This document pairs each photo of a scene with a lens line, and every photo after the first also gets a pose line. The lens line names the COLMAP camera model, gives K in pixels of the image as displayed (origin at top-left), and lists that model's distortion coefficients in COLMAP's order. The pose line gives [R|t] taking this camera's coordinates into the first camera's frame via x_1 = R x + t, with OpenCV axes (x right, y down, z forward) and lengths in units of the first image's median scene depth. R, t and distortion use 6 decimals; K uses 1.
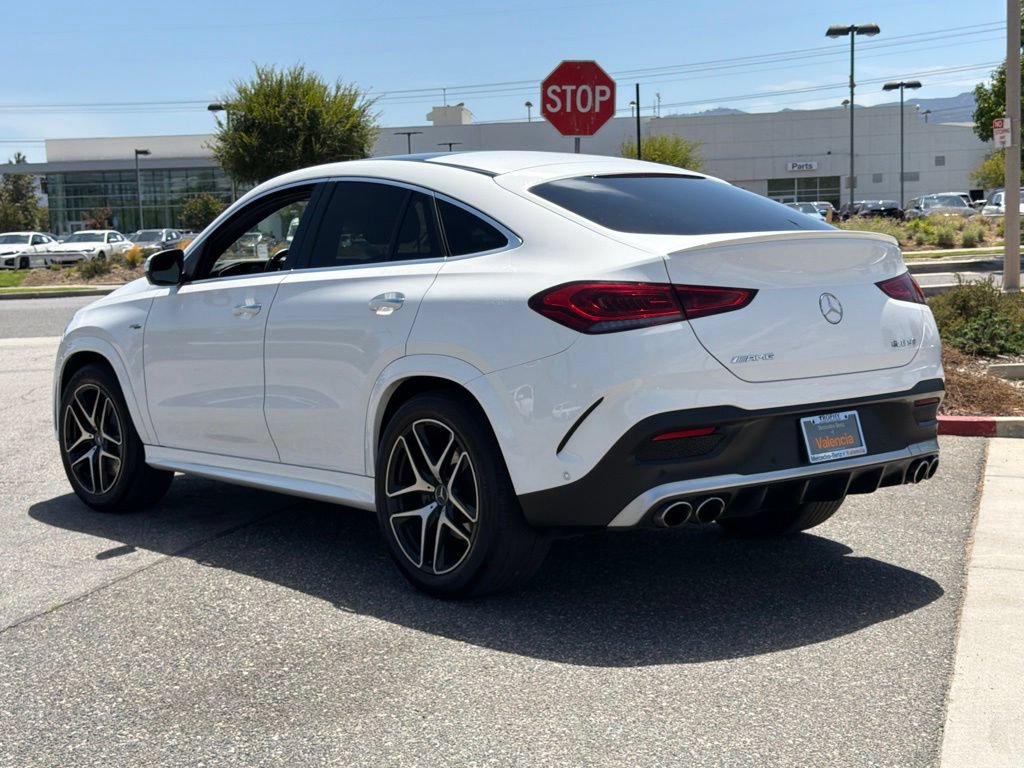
lens RADIAL K [[1503.2, 0, 516.7], [0, 1503.2, 381.3], [0, 0, 1]] dist [0.151094, -0.048264]
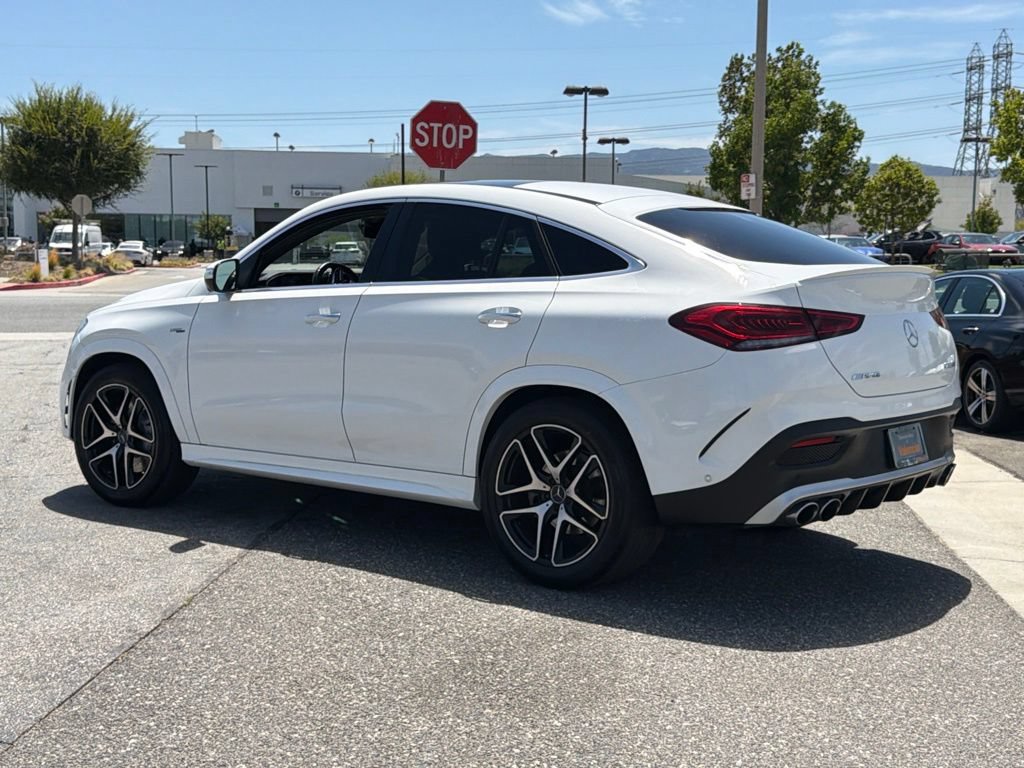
lens RADIAL K [[1322.5, 0, 512.0], [0, 1322.5, 384.0], [0, 0, 1]] dist [0.210893, -0.493330]
pose [[0.980090, 0.020718, 0.197468, -0.210982], [-0.020301, 0.999785, -0.004136, 0.000238], [-0.197511, 0.000045, 0.980301, 0.048432]]
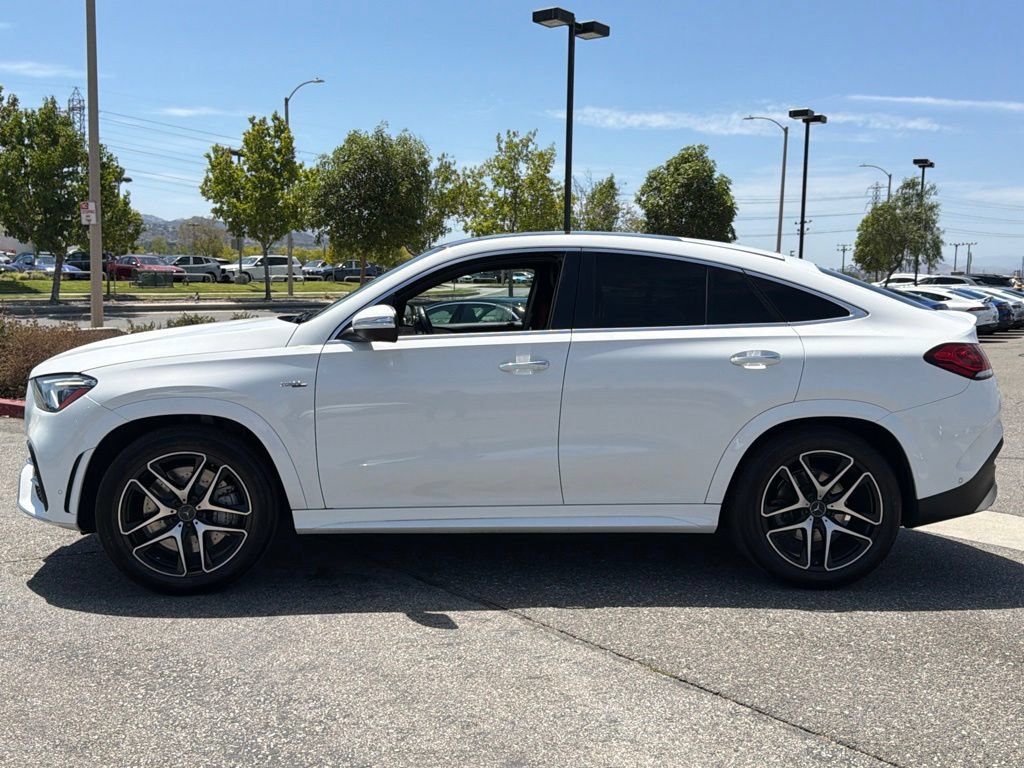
lens RADIAL K [[1053.2, 0, 514.3], [0, 1053.2, 379.3], [0, 0, 1]] dist [0.180554, -0.381046]
pose [[0.584826, -0.031146, 0.810561, -0.716789], [0.039872, 0.999158, 0.009624, -0.041058], [-0.810179, 0.026691, 0.585575, 0.518569]]
